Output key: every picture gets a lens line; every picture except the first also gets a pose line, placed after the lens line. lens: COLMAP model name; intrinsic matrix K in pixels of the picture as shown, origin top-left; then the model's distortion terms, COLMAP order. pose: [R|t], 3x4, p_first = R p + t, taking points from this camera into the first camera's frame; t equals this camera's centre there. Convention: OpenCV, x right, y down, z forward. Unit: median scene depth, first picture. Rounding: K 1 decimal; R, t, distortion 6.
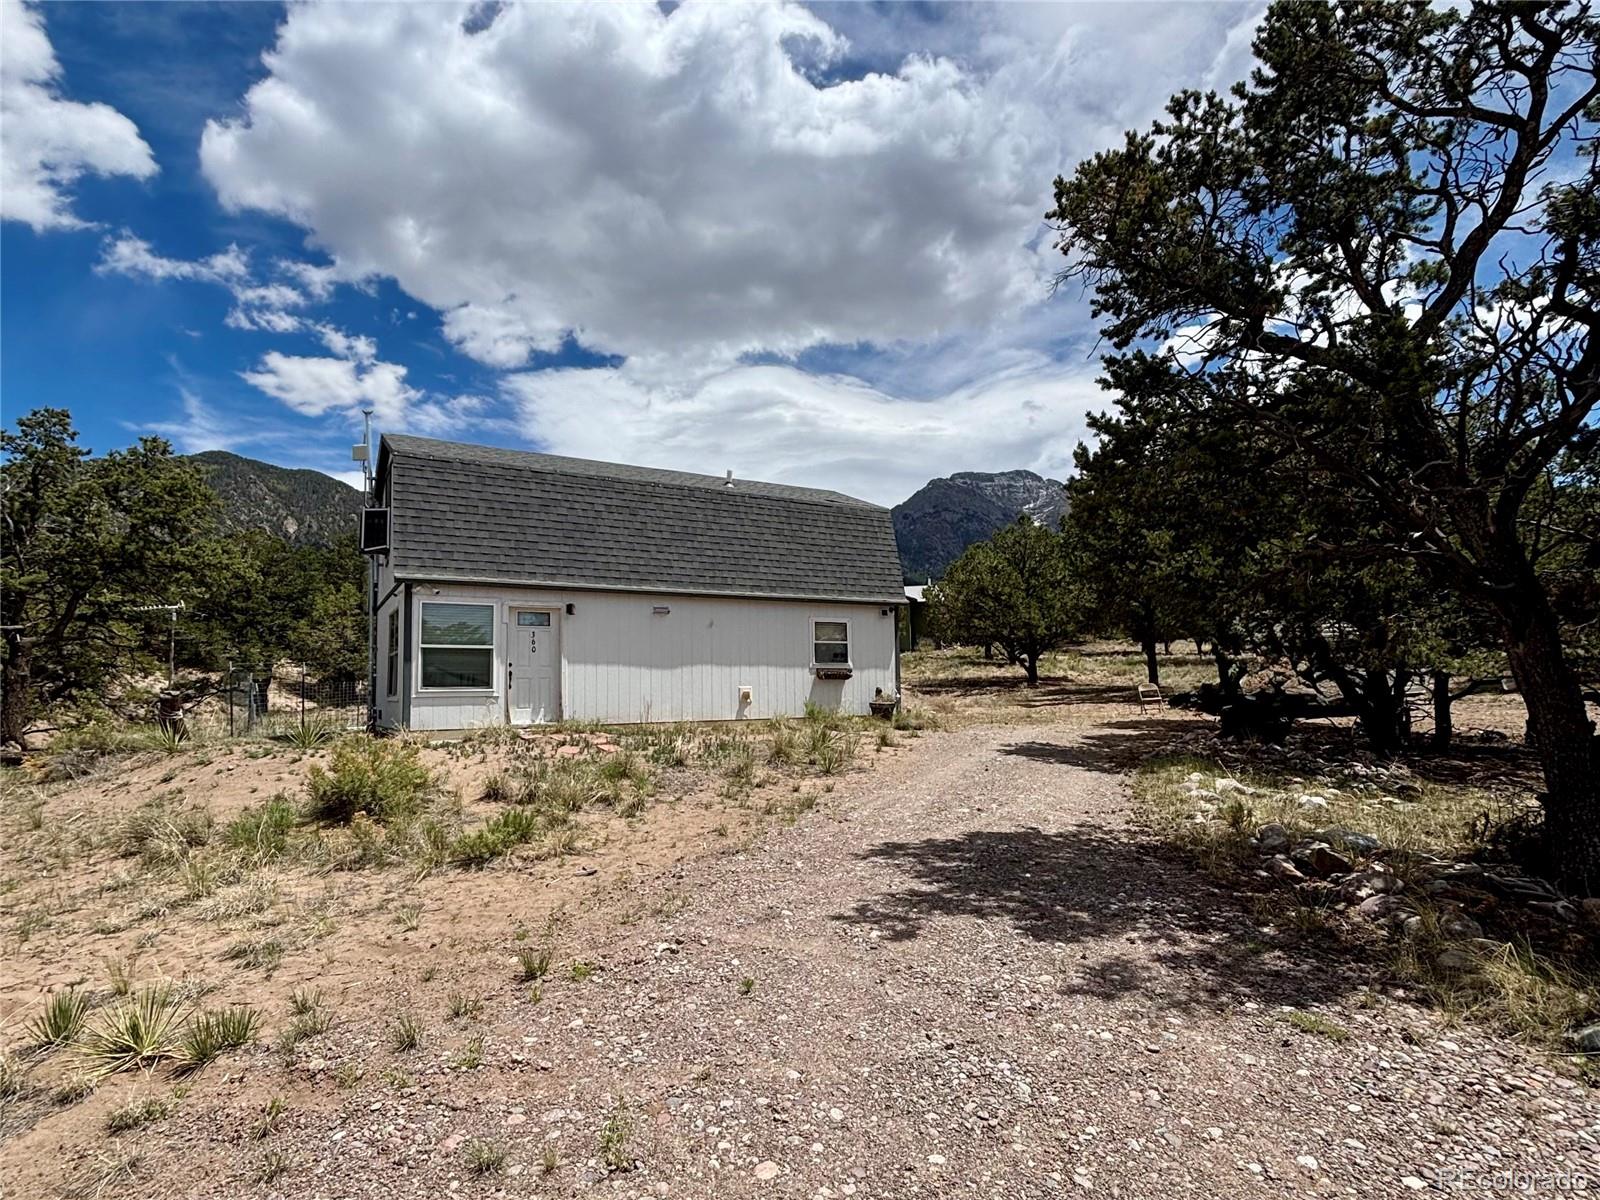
lens RADIAL K [[835.0, 0, 801.4], [0, 835.0, 608.0], [0, 0, 1]] dist [0.004268, 0.001601]
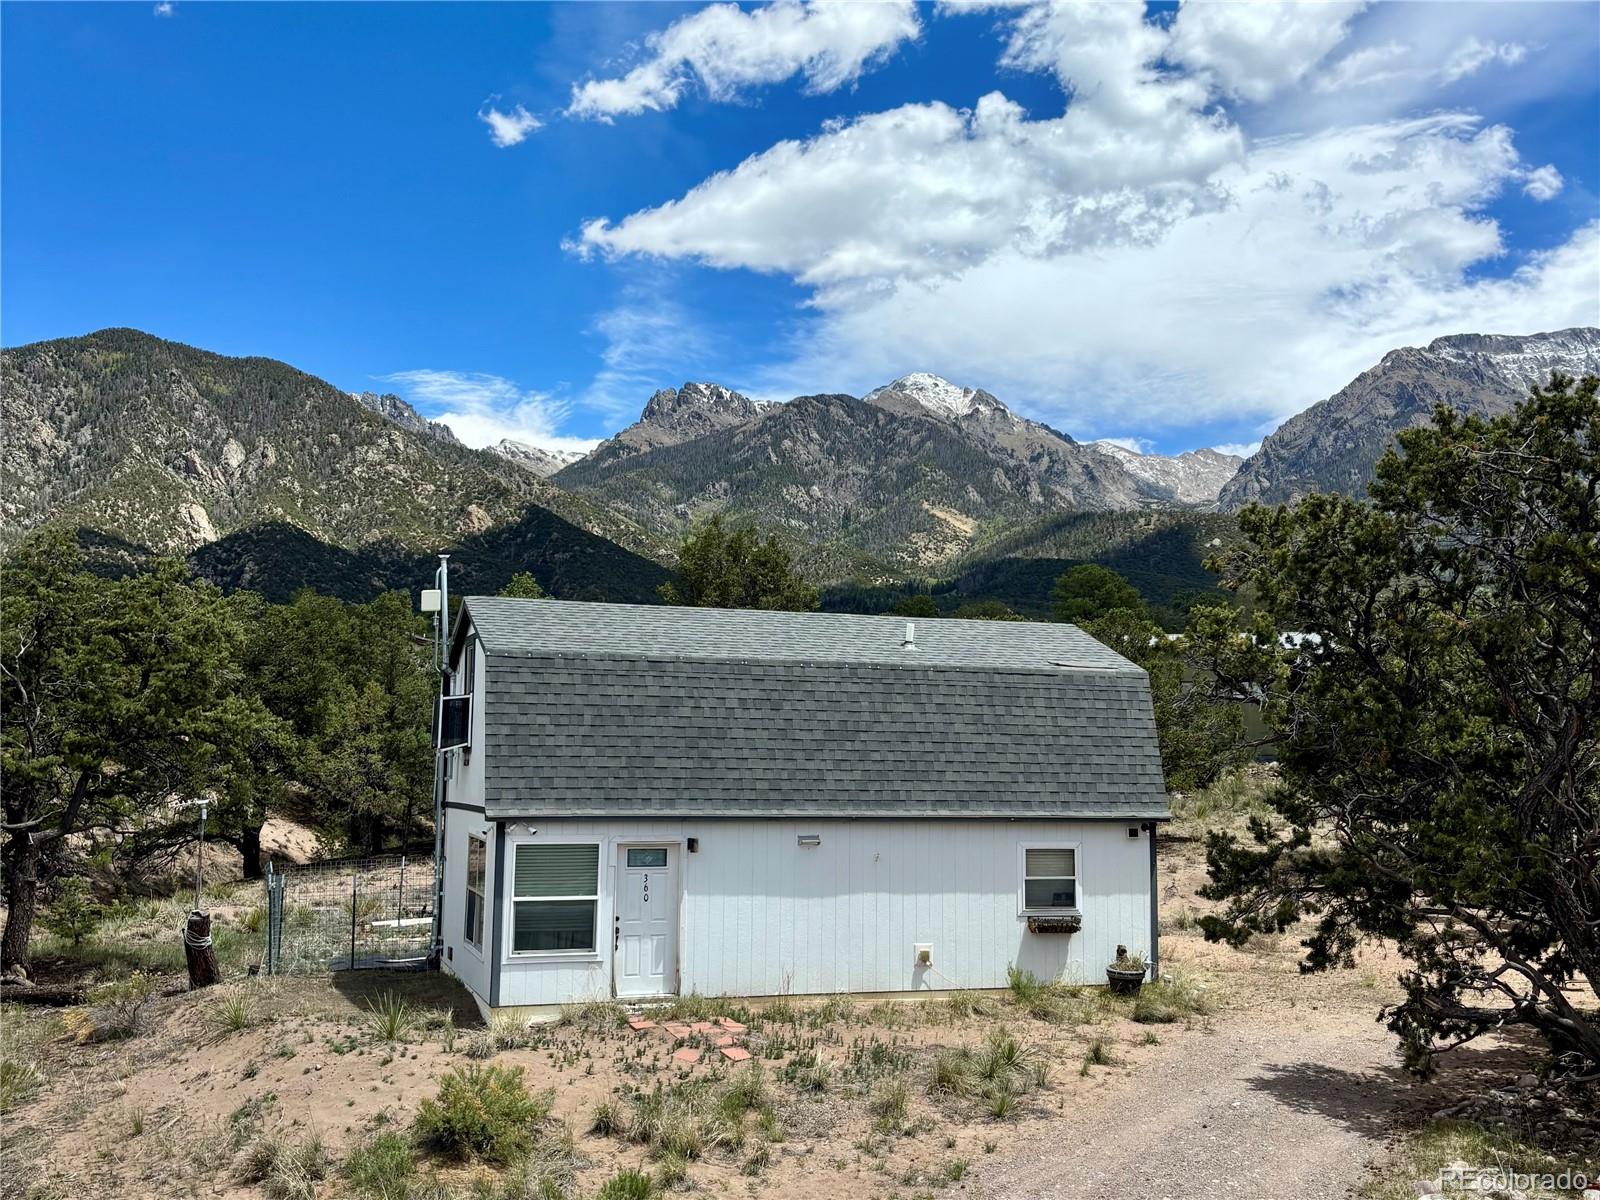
lens RADIAL K [[1468.2, 0, 797.6], [0, 1468.2, 597.3], [0, 0, 1]] dist [0.078907, 0.000000]
pose [[0.980277, 0.006043, -0.197535, 0.093488], [-0.014339, 0.999073, -0.040594, -0.185751], [0.197106, 0.042626, 0.979455, -0.350984]]
